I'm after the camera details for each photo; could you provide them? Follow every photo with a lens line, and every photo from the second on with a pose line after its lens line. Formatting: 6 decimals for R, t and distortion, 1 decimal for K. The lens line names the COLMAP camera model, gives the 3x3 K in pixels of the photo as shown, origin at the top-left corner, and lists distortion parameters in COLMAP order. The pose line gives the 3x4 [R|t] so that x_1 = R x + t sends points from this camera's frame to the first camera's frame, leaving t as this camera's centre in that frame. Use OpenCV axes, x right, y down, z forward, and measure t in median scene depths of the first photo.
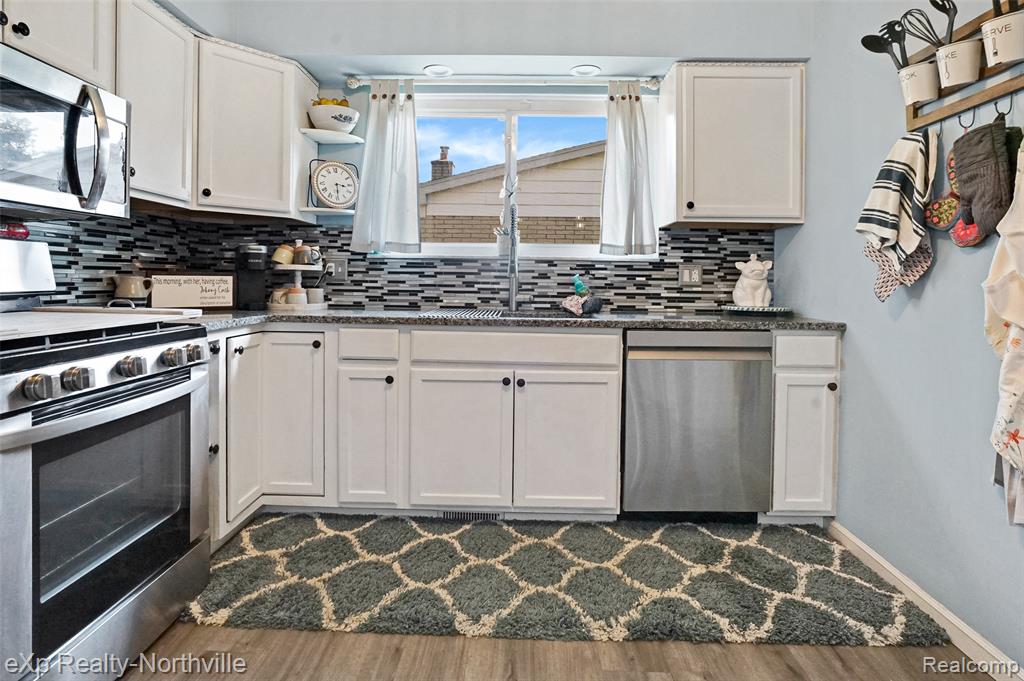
lens RADIAL K [[520.2, 0, 482.1], [0, 520.2, 284.3], [0, 0, 1]] dist [-0.035293, 0.010784]
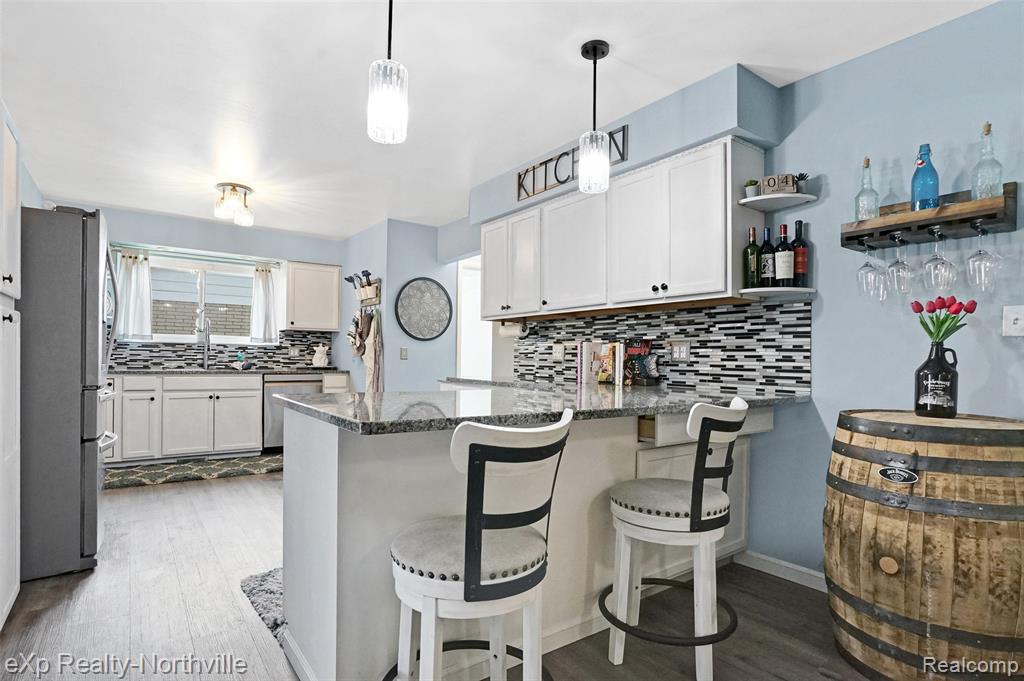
lens RADIAL K [[520.2, 0, 512.5], [0, 520.2, 356.8], [0, 0, 1]] dist [-0.035293, 0.010784]
pose [[0.745331, 0.000316, 0.666694, -0.388094], [0.000159, 1.000000, -0.000652, 0.004179], [-0.666694, 0.000592, 0.745331, -1.312464]]
